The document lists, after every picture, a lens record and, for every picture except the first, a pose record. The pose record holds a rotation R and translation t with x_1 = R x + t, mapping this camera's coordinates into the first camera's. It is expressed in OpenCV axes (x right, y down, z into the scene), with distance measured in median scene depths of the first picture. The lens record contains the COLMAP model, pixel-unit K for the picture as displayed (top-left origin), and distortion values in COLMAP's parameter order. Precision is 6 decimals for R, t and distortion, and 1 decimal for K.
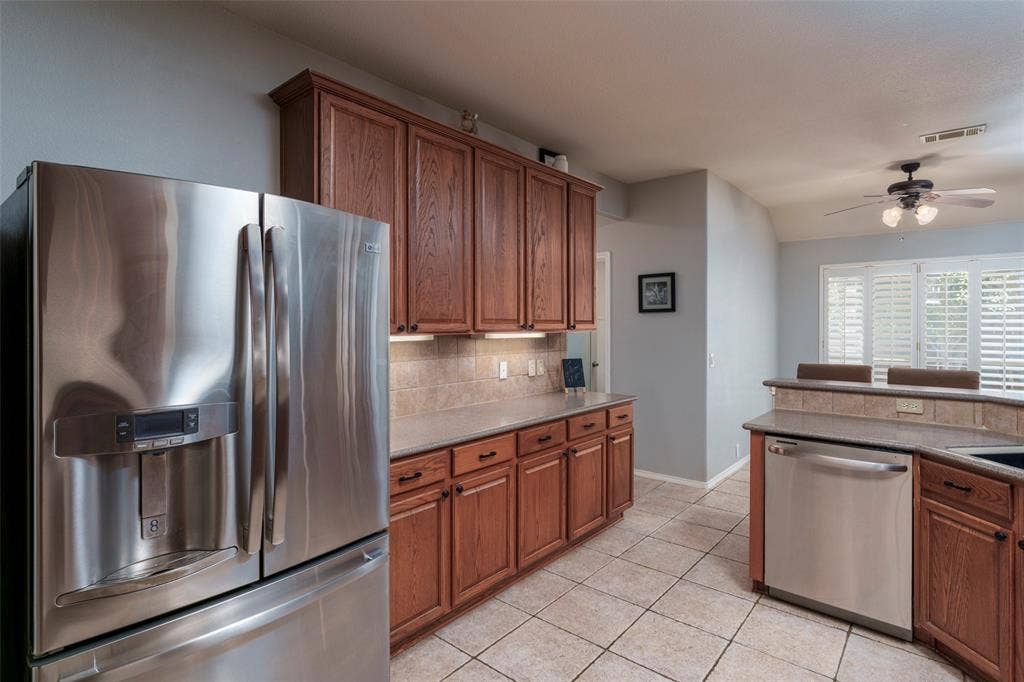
lens RADIAL K [[507.6, 0, 518.7], [0, 507.6, 322.3], [0, 0, 1]] dist [-0.001591, -0.000090]
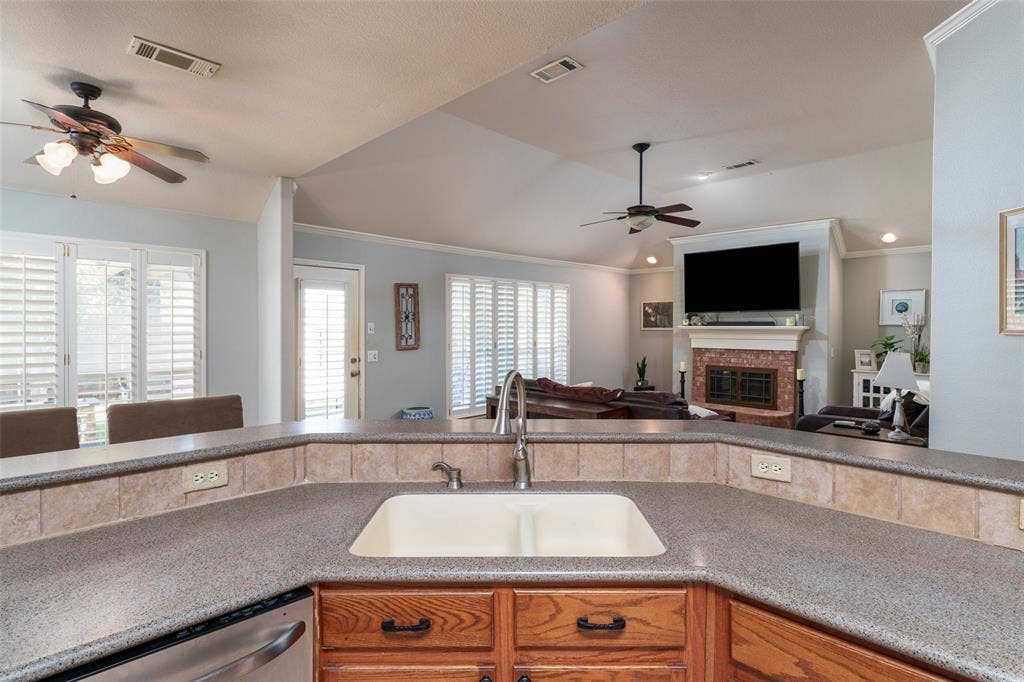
lens RADIAL K [[507.6, 0, 512.2], [0, 507.6, 333.2], [0, 0, 1]] dist [-0.001591, -0.000090]
pose [[0.080970, -0.015851, 0.996591, 0.160838], [0.001370, 0.999874, 0.015791, -0.000820], [-0.996716, 0.000086, 0.080981, 0.409179]]
